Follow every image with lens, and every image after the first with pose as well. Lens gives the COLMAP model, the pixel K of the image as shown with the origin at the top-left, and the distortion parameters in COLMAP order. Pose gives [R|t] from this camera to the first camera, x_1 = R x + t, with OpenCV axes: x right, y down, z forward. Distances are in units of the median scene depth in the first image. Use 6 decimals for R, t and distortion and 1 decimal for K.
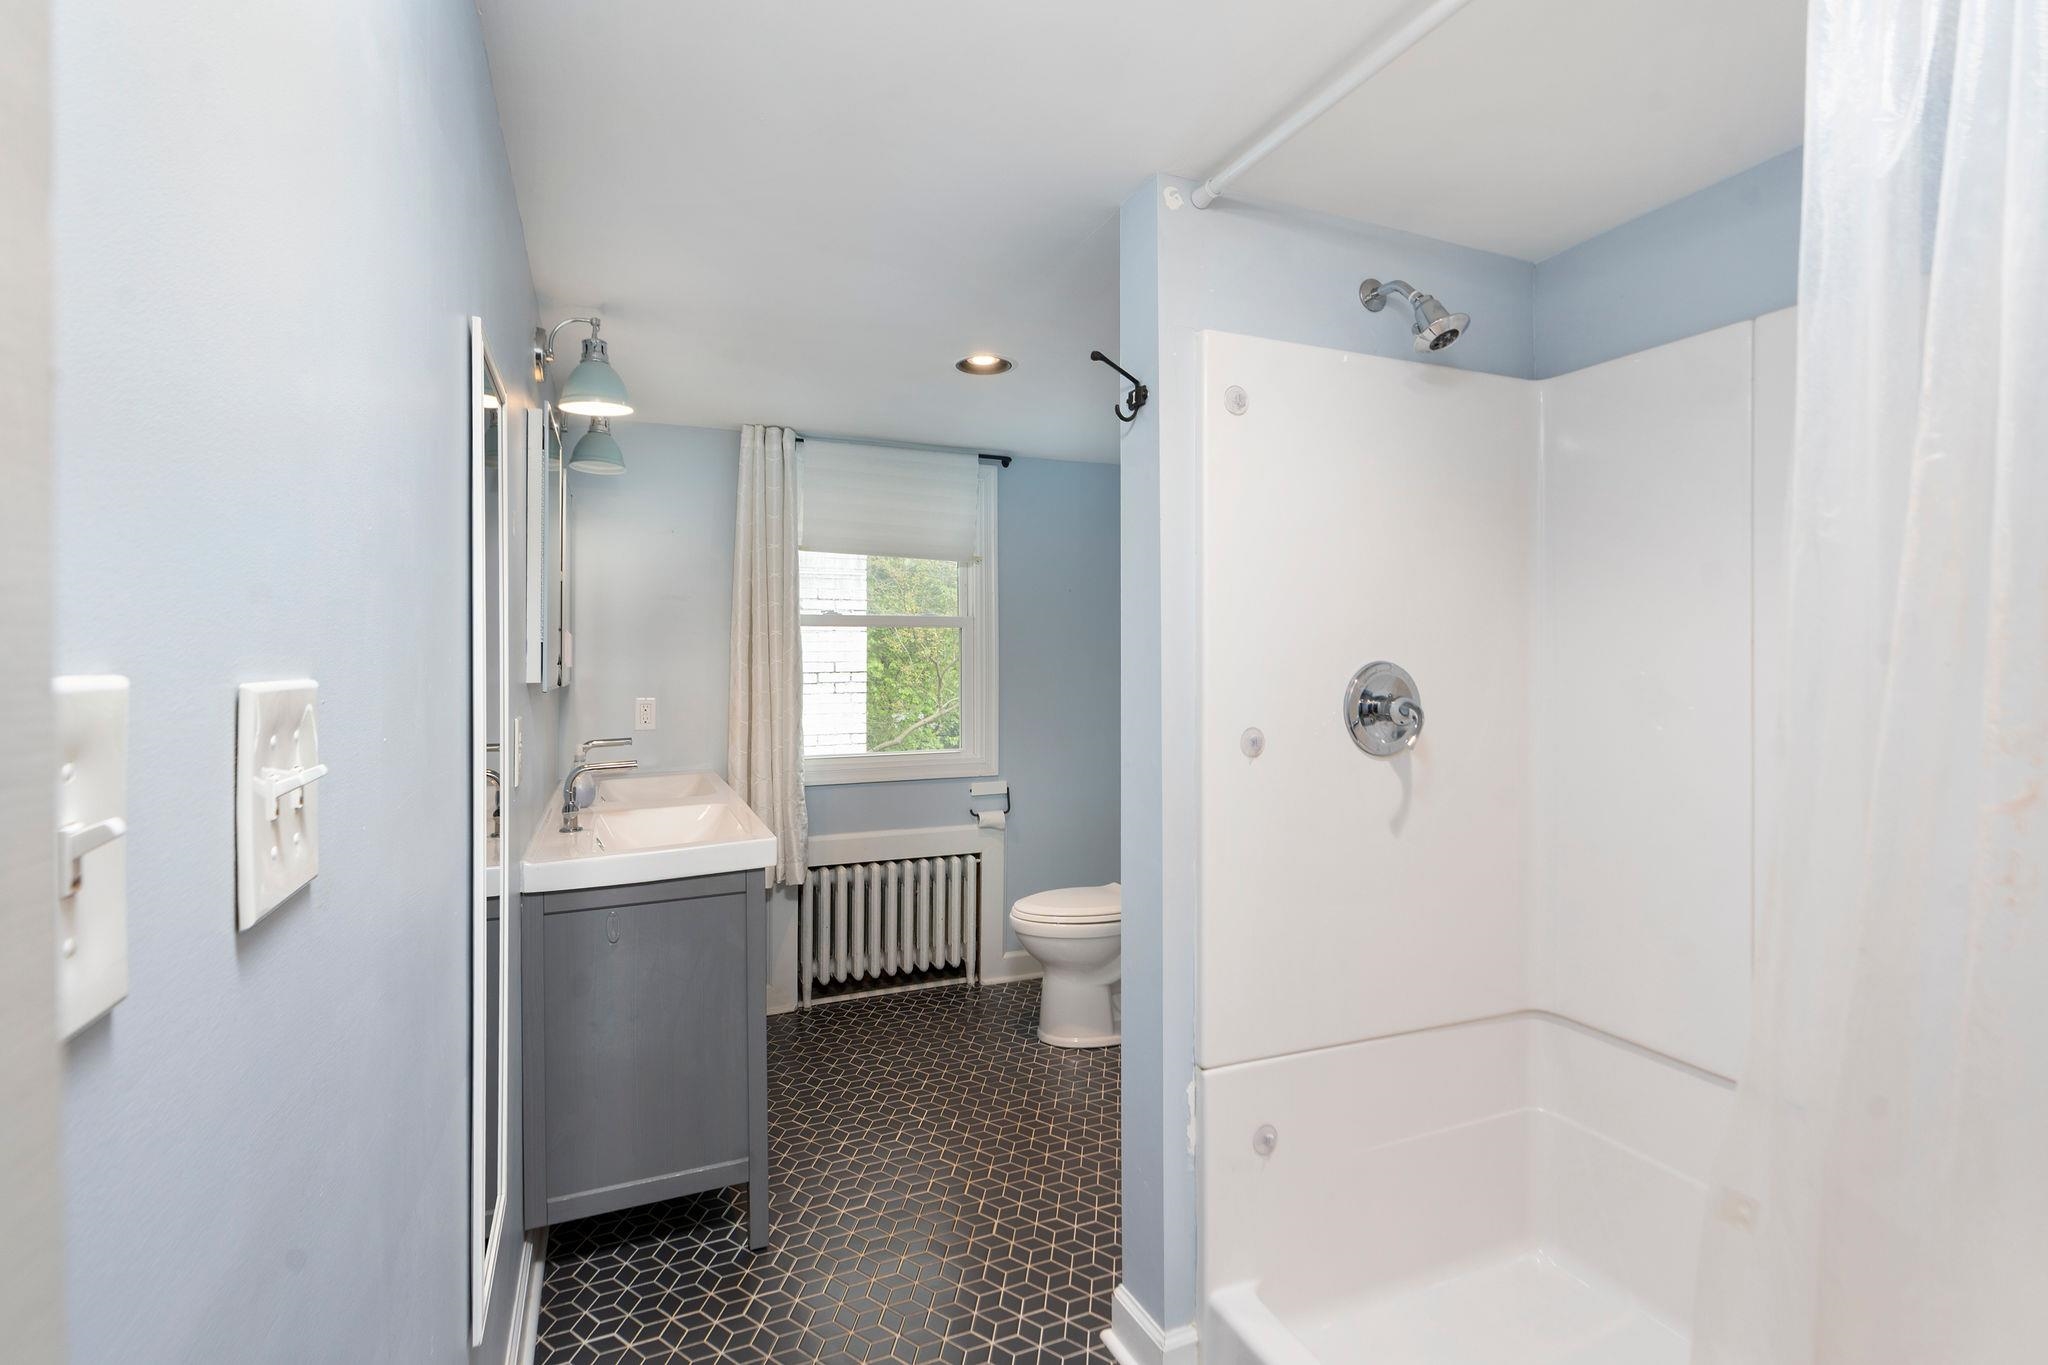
lens RADIAL K [[938.7, 0, 1011.6], [0, 938.7, 664.6], [0, 0, 1]] dist [-0.034678, 0.000092]
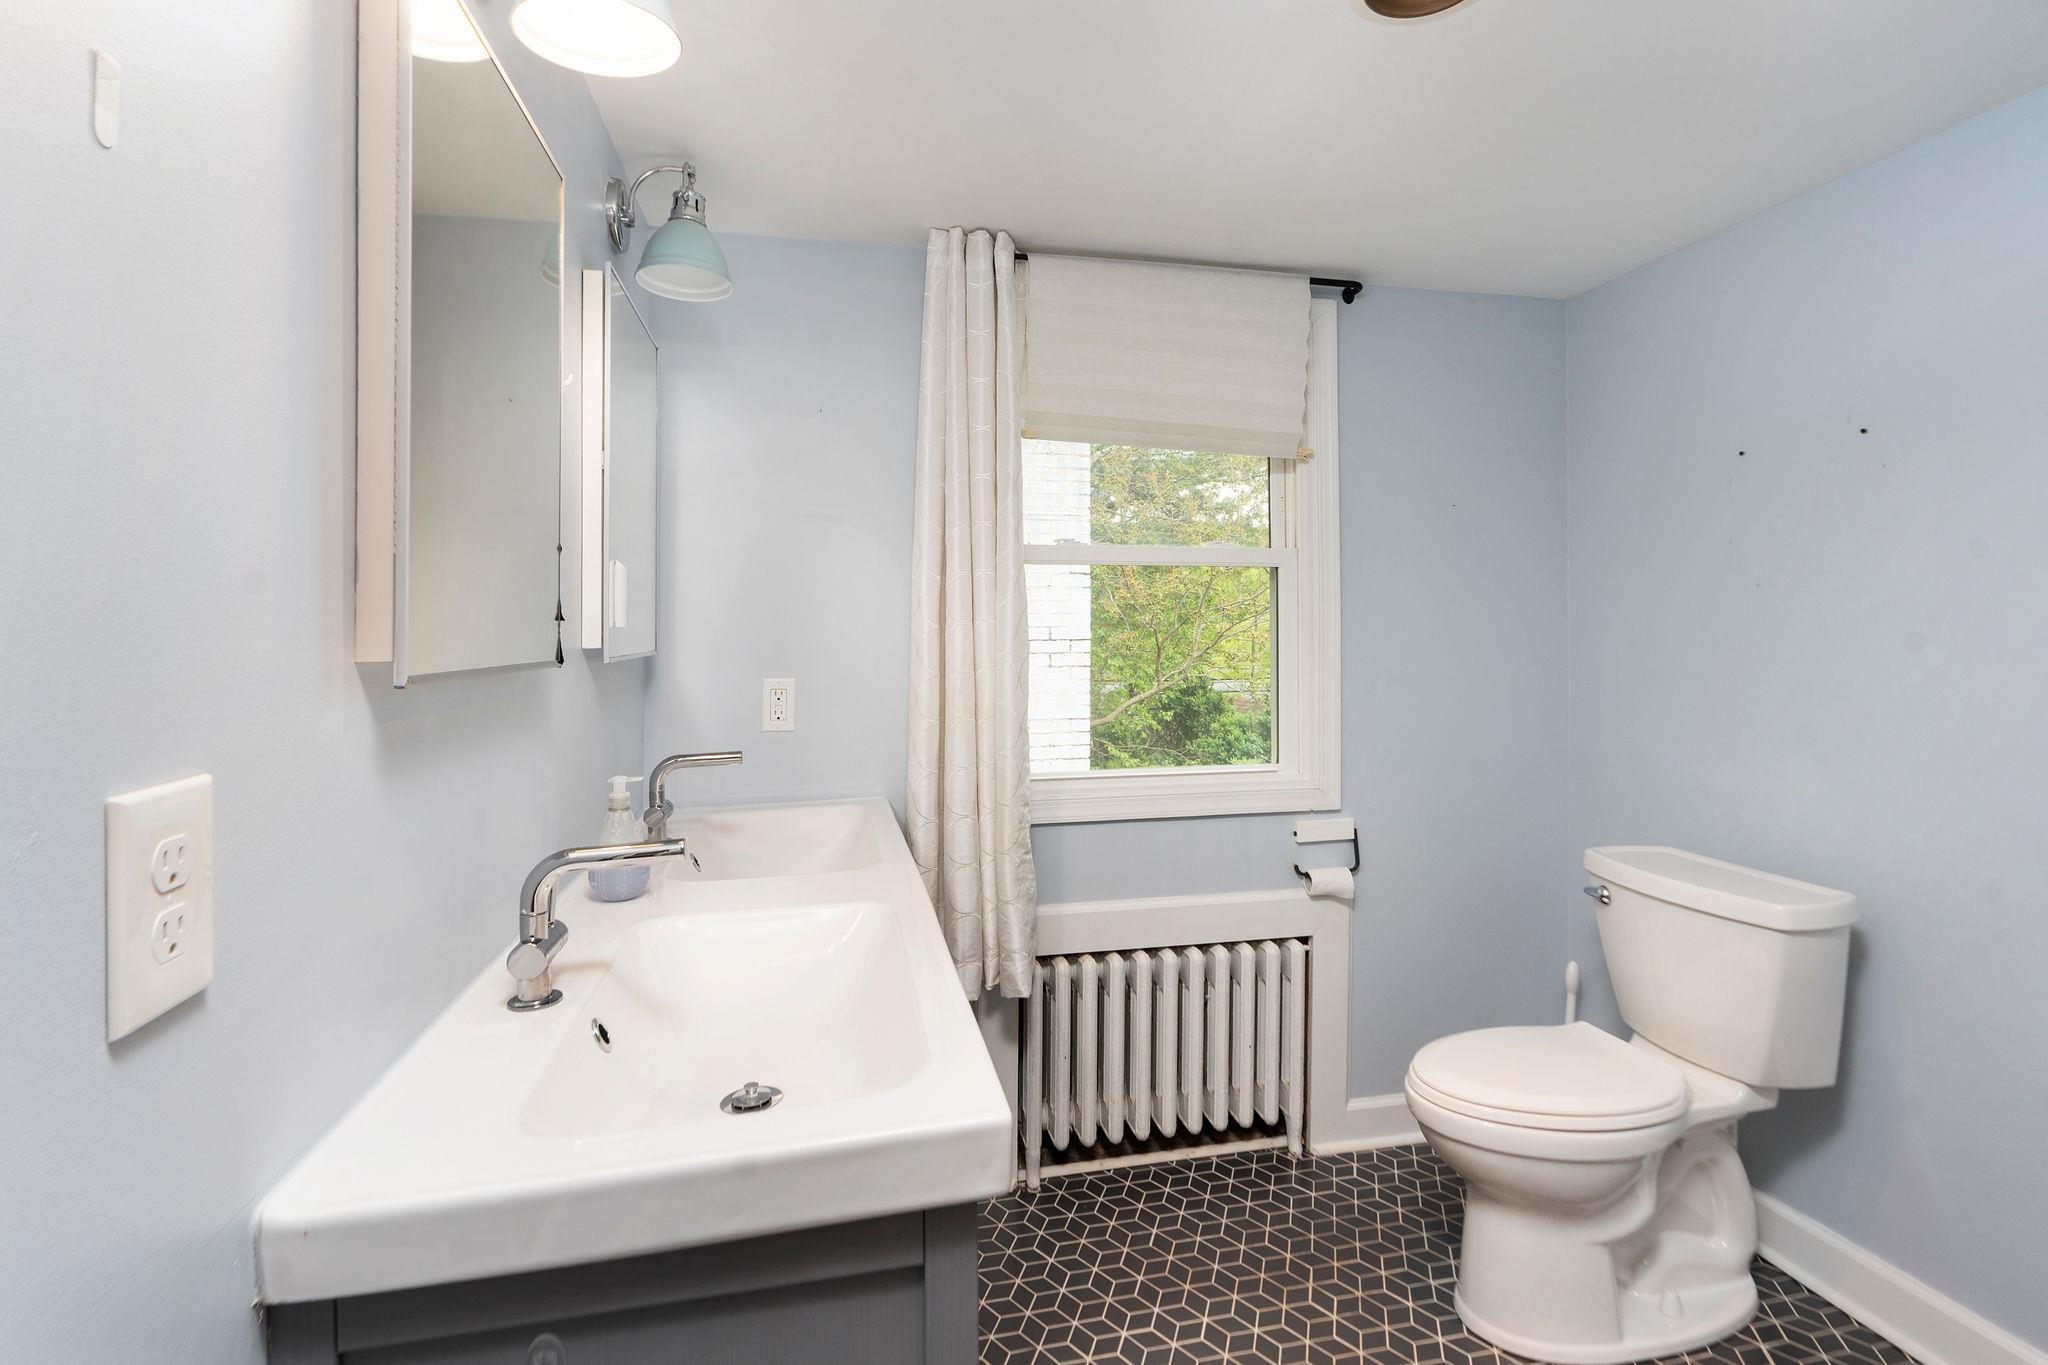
lens RADIAL K [[938.7, 0, 1018.9], [0, 938.7, 643.7], [0, 0, 1]] dist [-0.034678, 0.000092]
pose [[0.980367, 0.001132, -0.197179, -0.106546], [0.001040, 0.999940, 0.010912, 0.004709], [0.197180, -0.010903, 0.980307, 0.396829]]
